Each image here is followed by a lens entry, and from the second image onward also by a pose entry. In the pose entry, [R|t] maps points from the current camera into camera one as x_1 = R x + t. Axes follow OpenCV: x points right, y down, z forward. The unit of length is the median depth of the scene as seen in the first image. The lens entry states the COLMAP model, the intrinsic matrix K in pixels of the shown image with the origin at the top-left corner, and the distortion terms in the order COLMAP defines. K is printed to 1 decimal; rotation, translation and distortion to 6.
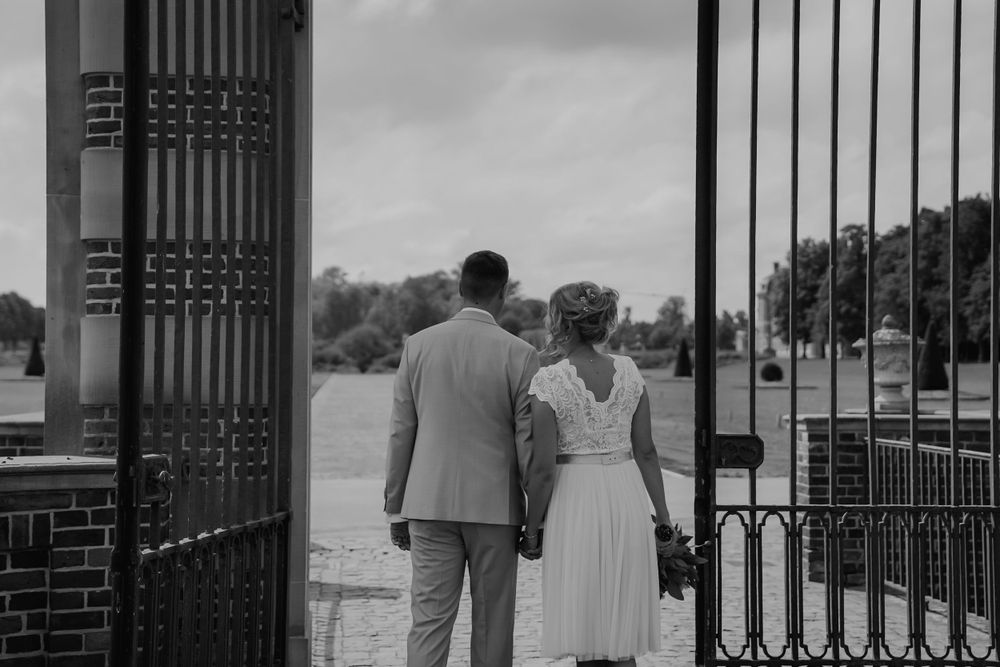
lens RADIAL K [[1593.9, 0, 499.8], [0, 1593.9, 336.8], [0, 0, 1]] dist [0.316709, 0.000000]
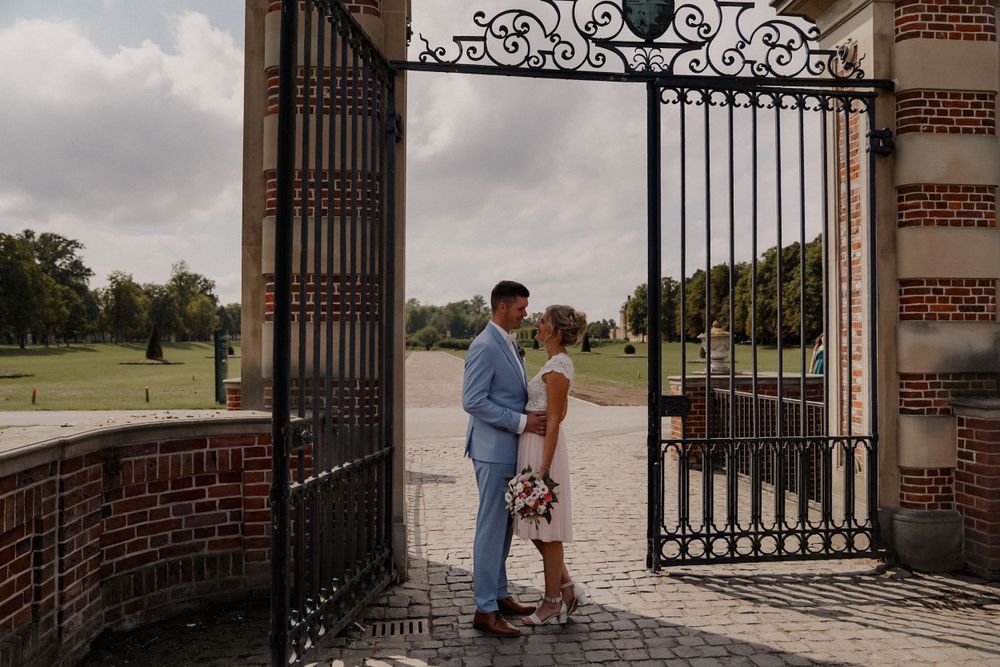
lens RADIAL K [[771.9, 0, 500.4], [0, 771.9, 338.8], [0, 0, 1]] dist [-0.013970, -0.001549]
pose [[0.999948, -0.003843, 0.009445, -0.031385], [0.003762, 0.999956, 0.008575, -0.002251], [-0.009478, -0.008539, 0.999919, 0.241294]]
